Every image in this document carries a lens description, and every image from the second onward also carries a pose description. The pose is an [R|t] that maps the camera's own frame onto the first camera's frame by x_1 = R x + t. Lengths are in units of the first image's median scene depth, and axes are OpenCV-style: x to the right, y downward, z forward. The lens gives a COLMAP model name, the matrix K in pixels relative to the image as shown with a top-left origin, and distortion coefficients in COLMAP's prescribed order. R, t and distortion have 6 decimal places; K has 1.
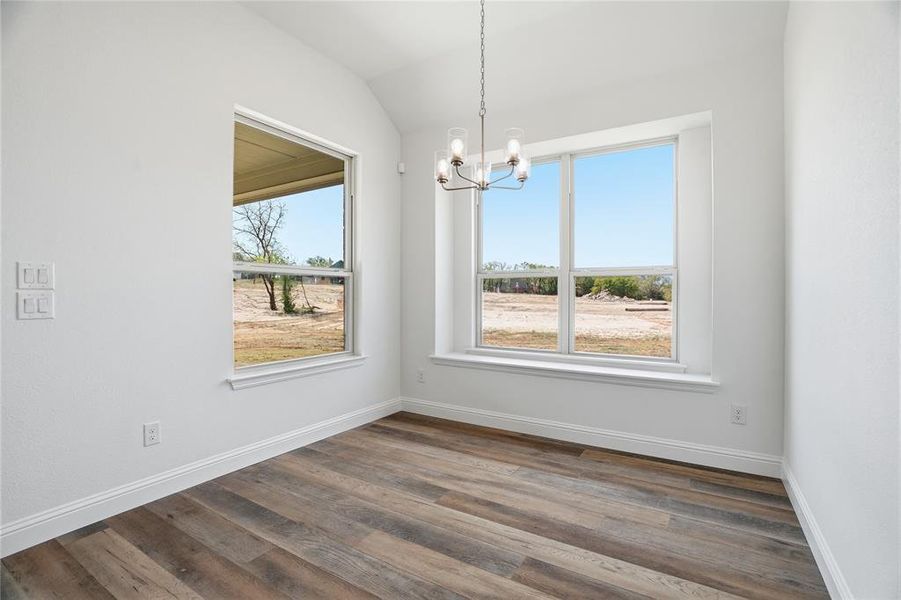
lens RADIAL K [[417.8, 0, 452.4], [0, 417.8, 300.0], [0, 0, 1]] dist [-0.052550, 0.019115]
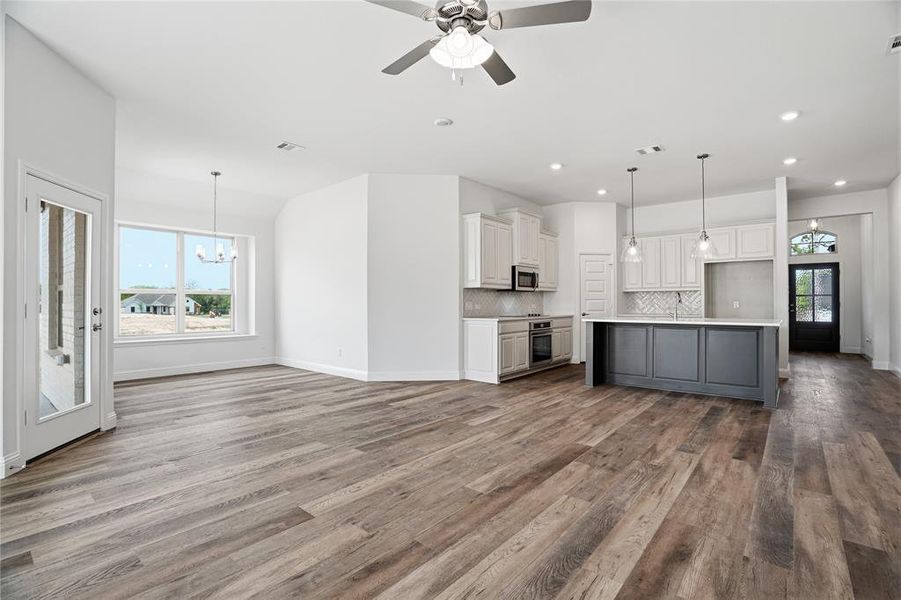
lens RADIAL K [[417.8, 0, 452.4], [0, 417.8, 300.0], [0, 0, 1]] dist [-0.052550, 0.019115]
pose [[0.142772, 0.011078, 0.989694, -0.153285], [0.018940, 0.999724, -0.013923, 0.001562], [-0.989574, 0.020733, 0.142523, -0.055368]]
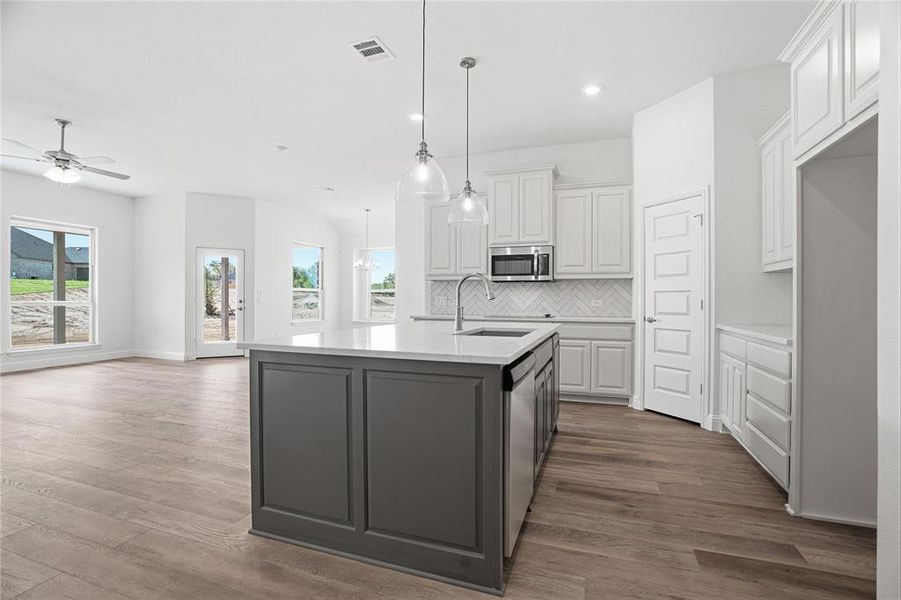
lens RADIAL K [[417.8, 0, 452.4], [0, 417.8, 300.0], [0, 0, 1]] dist [-0.052550, 0.019115]
pose [[0.977794, 0.003734, 0.209537, 0.002582], [-0.001173, 0.999923, -0.012347, 0.003391], [-0.209567, 0.011827, 0.977723, -0.200211]]
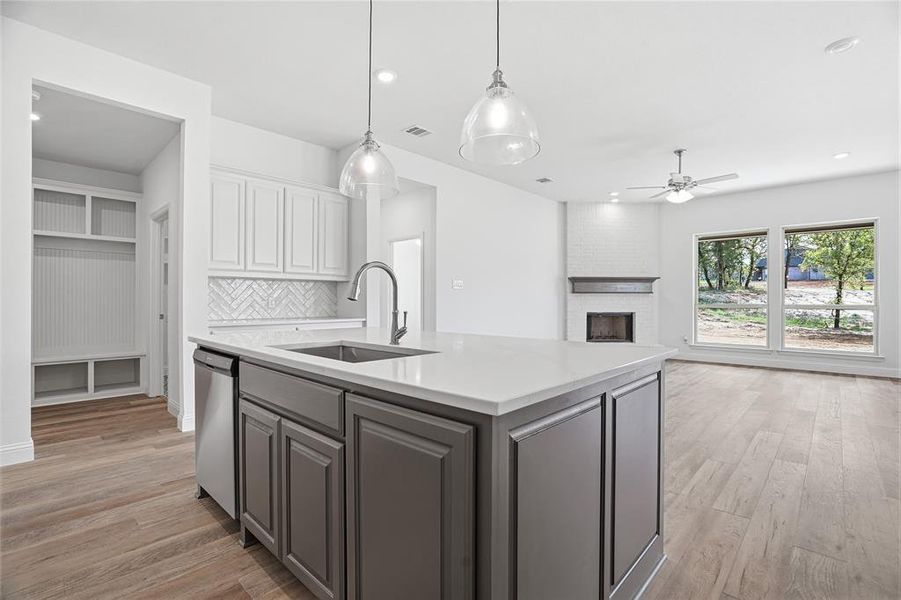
lens RADIAL K [[417.8, 0, 452.4], [0, 417.8, 300.0], [0, 0, 1]] dist [-0.052550, 0.019115]
pose [[-0.205155, -0.000095, -0.978730, 0.076184], [-0.015373, 0.999877, 0.003125, 0.001884], [0.978609, 0.015687, -0.205131, -0.100505]]
